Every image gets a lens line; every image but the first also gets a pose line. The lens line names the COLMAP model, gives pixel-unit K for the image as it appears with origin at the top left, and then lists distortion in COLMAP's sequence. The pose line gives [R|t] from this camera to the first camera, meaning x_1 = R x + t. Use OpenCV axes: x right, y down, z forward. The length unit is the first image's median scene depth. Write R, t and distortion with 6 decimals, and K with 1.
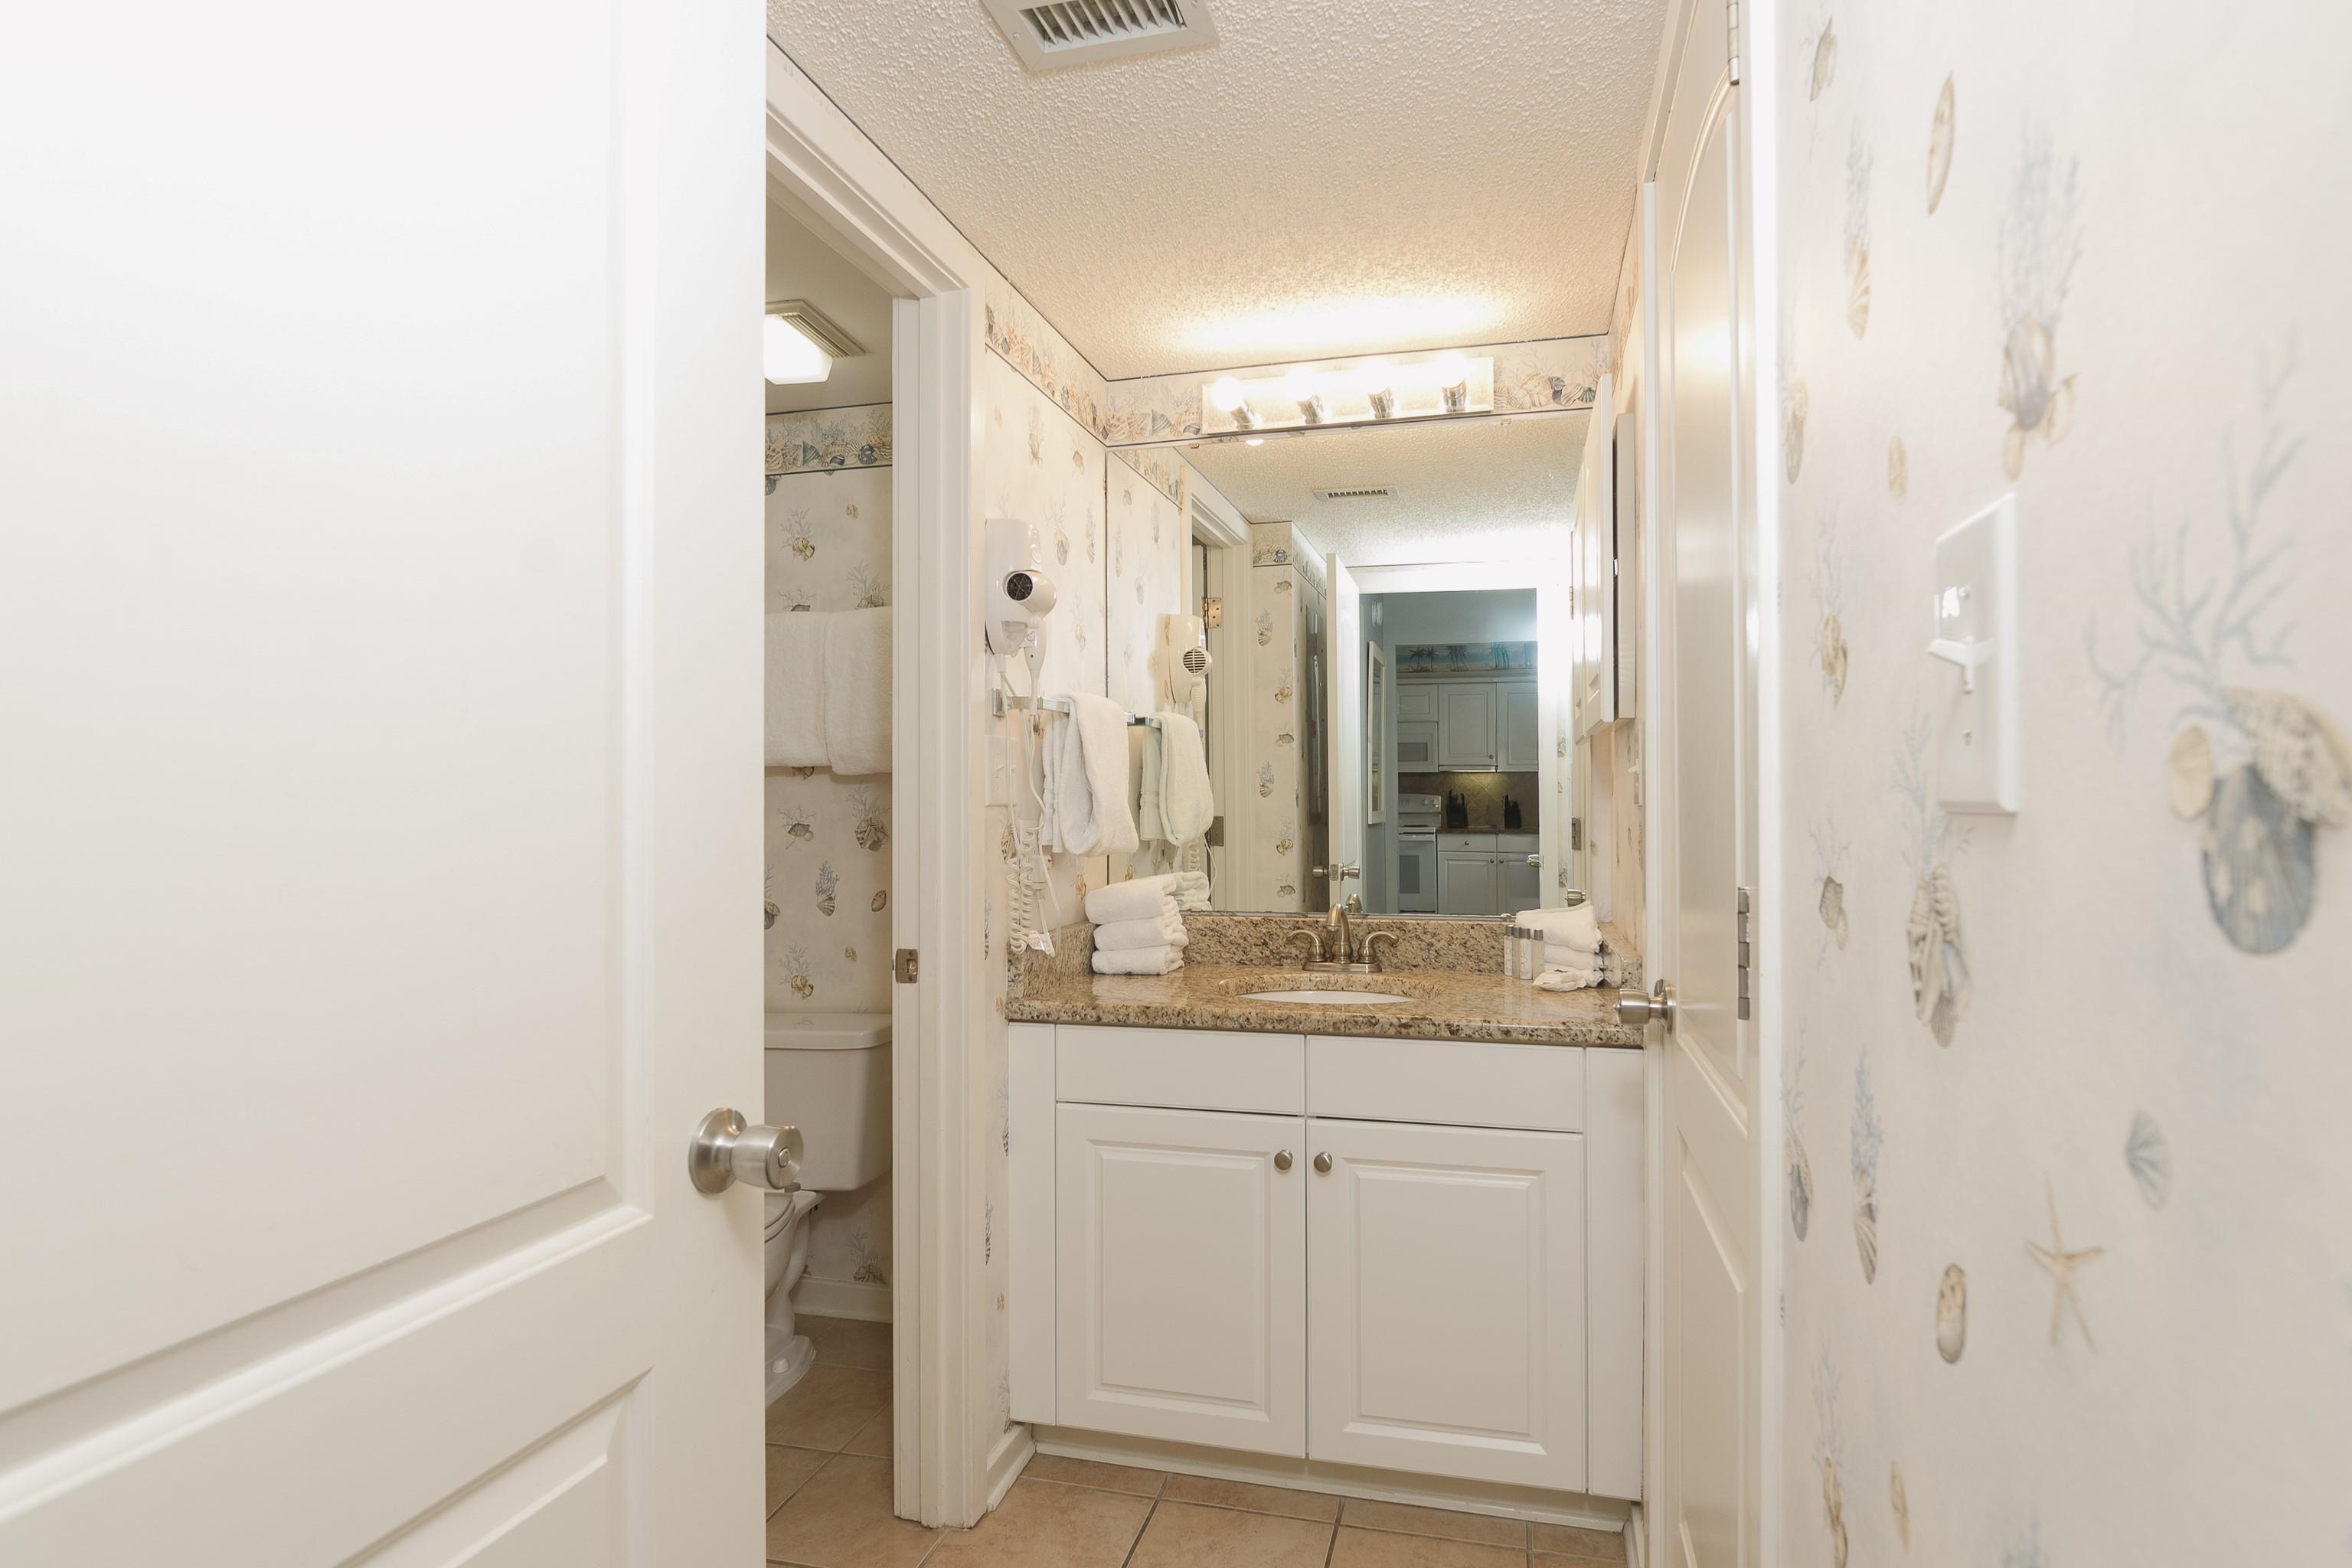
lens RADIAL K [[1202.7, 0, 1181.2], [0, 1202.7, 796.2], [0, 0, 1]] dist [-0.000438, -0.005450]
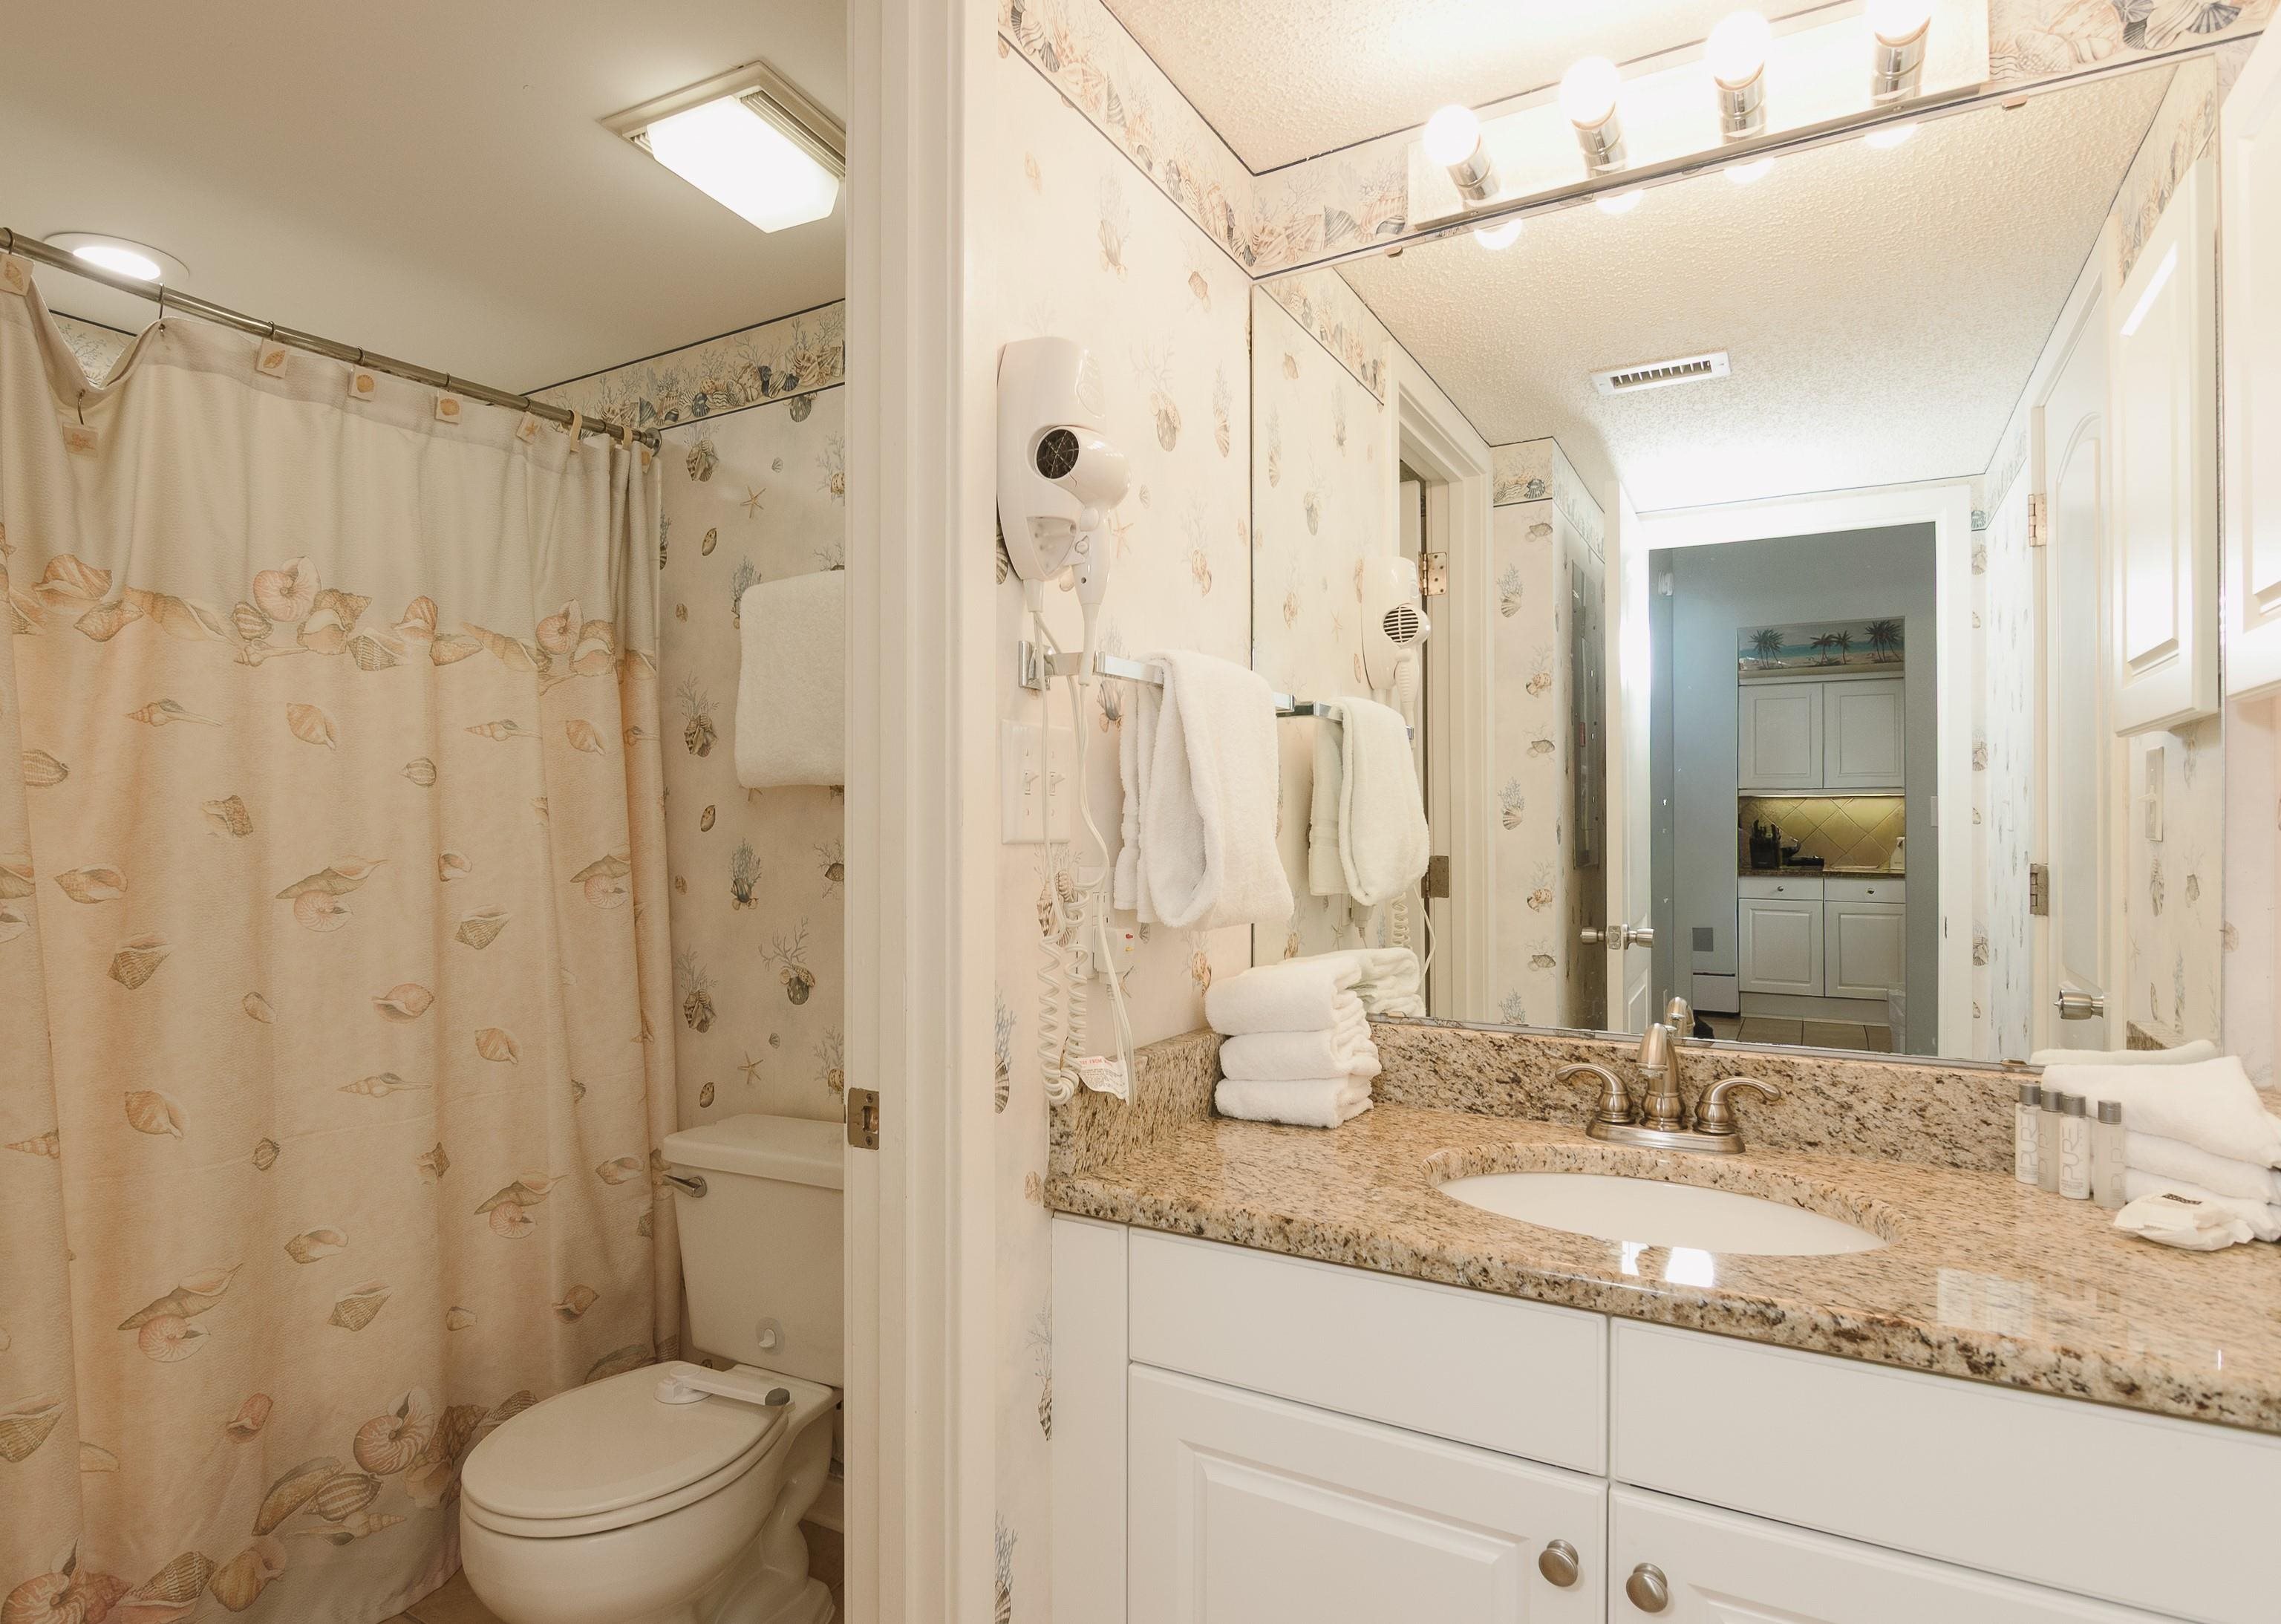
lens RADIAL K [[1249.2, 0, 1040.2], [0, 1249.2, 829.5], [0, 0, 1]] dist [-0.003708, -0.006637]
pose [[0.959320, 0.003129, -0.282305, 0.020226], [-0.002795, 0.999995, 0.001586, 0.000370], [0.282308, -0.000732, 0.959323, 0.381206]]
